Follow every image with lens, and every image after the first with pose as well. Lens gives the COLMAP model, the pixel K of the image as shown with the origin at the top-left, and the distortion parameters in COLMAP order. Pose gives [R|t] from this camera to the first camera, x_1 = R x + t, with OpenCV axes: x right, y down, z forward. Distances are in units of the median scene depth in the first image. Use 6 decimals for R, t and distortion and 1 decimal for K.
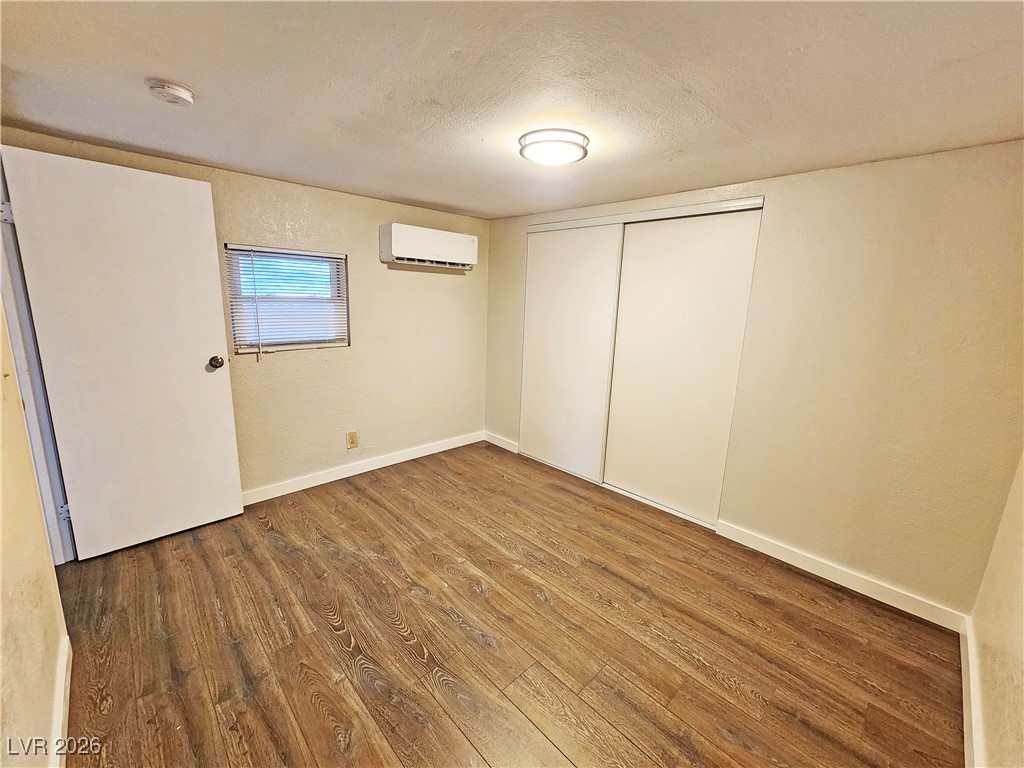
lens RADIAL K [[421.3, 0, 514.1], [0, 421.3, 388.2], [0, 0, 1]] dist [0.000301, -0.000582]
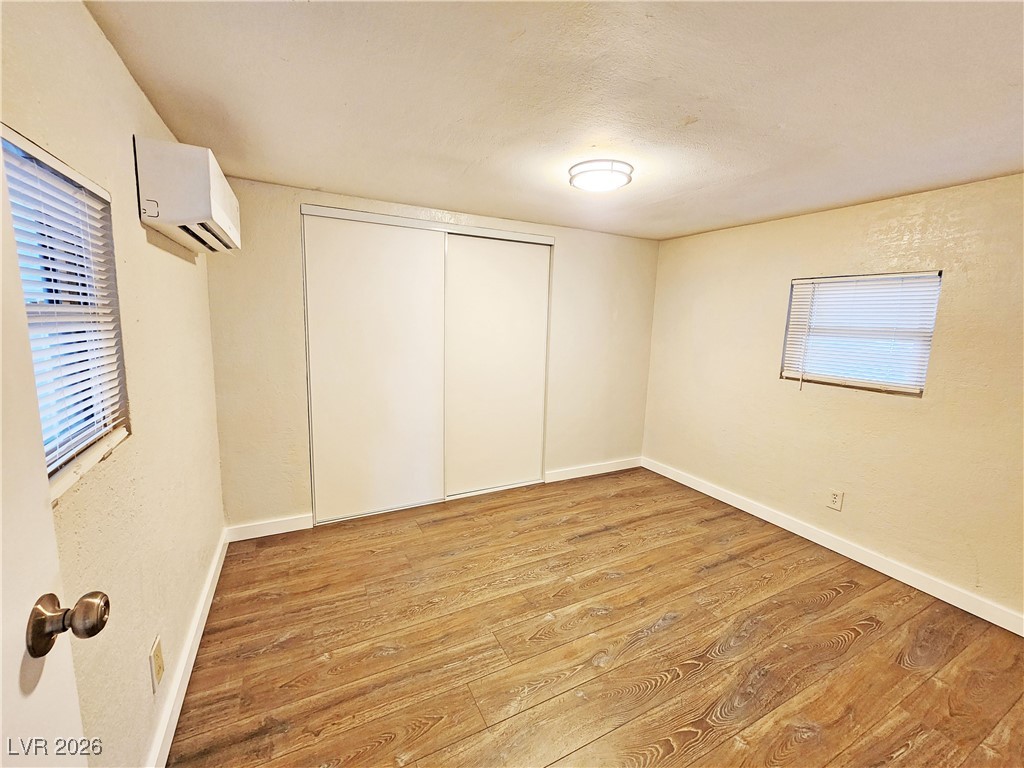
lens RADIAL K [[421.3, 0, 511.1], [0, 421.3, 385.7], [0, 0, 1]] dist [0.000301, -0.000582]
pose [[0.289098, -0.182468, 0.939749, -0.800184], [0.190607, 0.972983, 0.130284, -0.159569], [-0.938132, 0.141458, 0.316067, 0.682140]]
